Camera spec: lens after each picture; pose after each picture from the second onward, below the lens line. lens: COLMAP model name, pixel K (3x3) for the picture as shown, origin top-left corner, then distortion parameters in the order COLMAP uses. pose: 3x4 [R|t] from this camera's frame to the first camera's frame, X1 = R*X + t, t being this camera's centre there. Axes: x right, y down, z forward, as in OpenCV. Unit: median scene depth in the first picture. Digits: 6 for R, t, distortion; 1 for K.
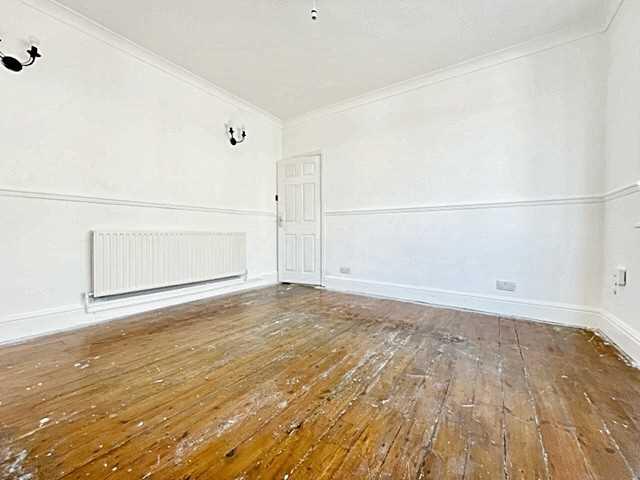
lens RADIAL K [[257.9, 0, 320.9], [0, 257.9, 236.3], [0, 0, 1]] dist [-0.004004, 0.000345]
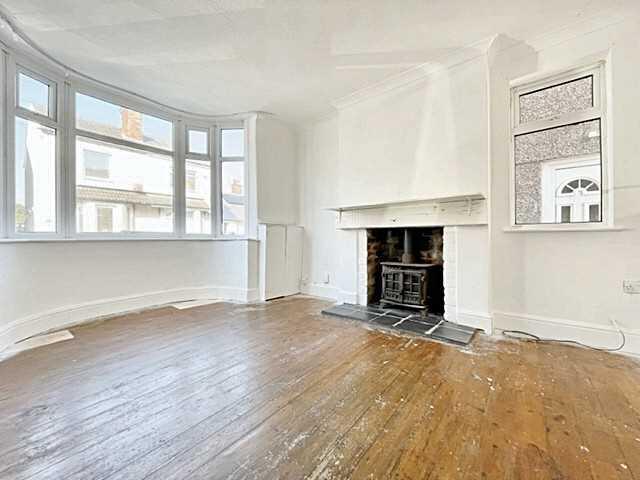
lens RADIAL K [[257.9, 0, 322.4], [0, 257.9, 237.3], [0, 0, 1]] dist [-0.004004, 0.000345]
pose [[-0.997274, 0.002879, 0.073735, -0.287682], [0.003636, 0.999942, 0.010146, -0.059746], [-0.073702, 0.010387, -0.997226, 1.630732]]
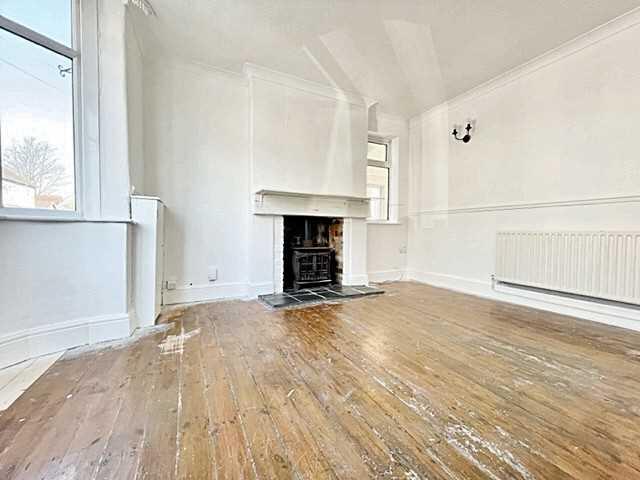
lens RADIAL K [[257.9, 0, 319.2], [0, 257.9, 238.3], [0, 0, 1]] dist [-0.004004, 0.000345]
pose [[-0.483415, 0.018915, -0.875187, 0.877585], [-0.018537, 0.999321, 0.031837, -0.009844], [0.875195, 0.031614, -0.482736, 0.977216]]
